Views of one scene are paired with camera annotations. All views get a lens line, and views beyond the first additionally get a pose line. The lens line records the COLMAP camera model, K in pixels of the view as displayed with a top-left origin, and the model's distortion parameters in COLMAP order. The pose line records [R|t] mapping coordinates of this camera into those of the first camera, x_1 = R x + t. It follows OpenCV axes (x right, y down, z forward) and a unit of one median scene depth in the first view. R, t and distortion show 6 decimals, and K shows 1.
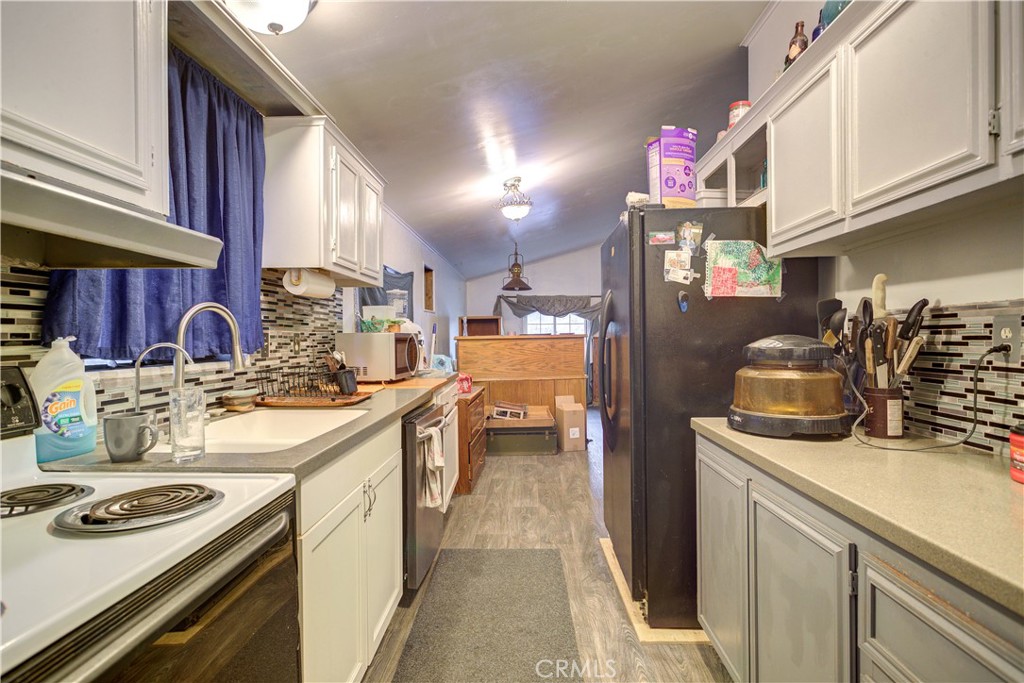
lens RADIAL K [[500.4, 0, 512.0], [0, 500.4, 341.5], [0, 0, 1]] dist [0.000392, 0.000029]
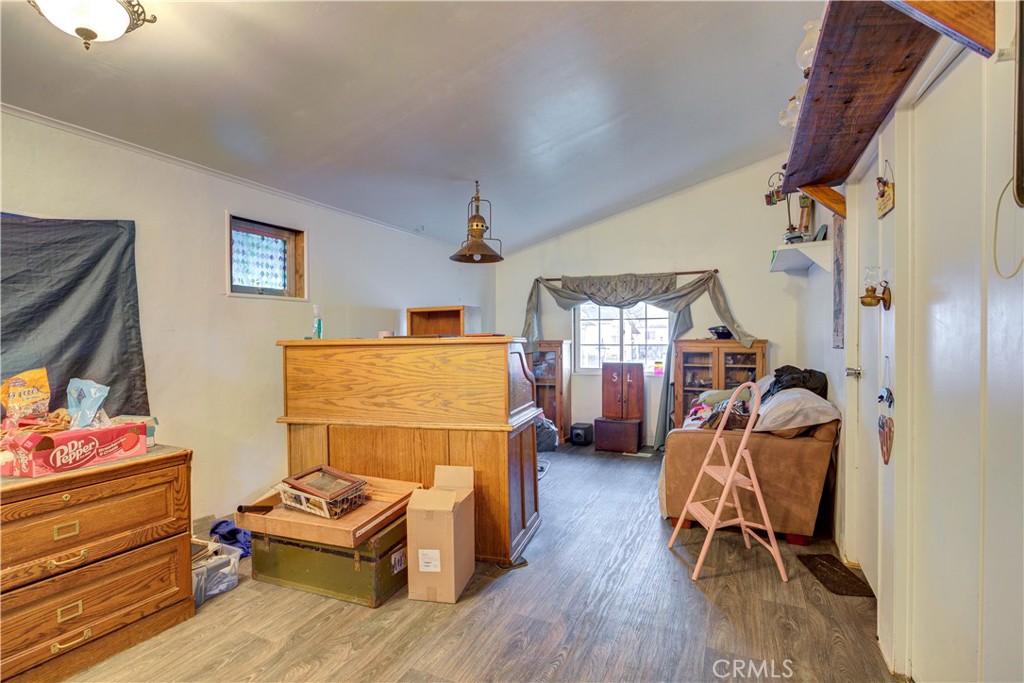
lens RADIAL K [[500.4, 0, 512.0], [0, 500.4, 341.5], [0, 0, 1]] dist [0.000392, 0.000029]
pose [[0.921157, 0.004353, -0.389167, 0.270958], [-0.004533, 0.999990, 0.000455, -0.008112], [0.389165, 0.001345, 0.921167, 0.464390]]
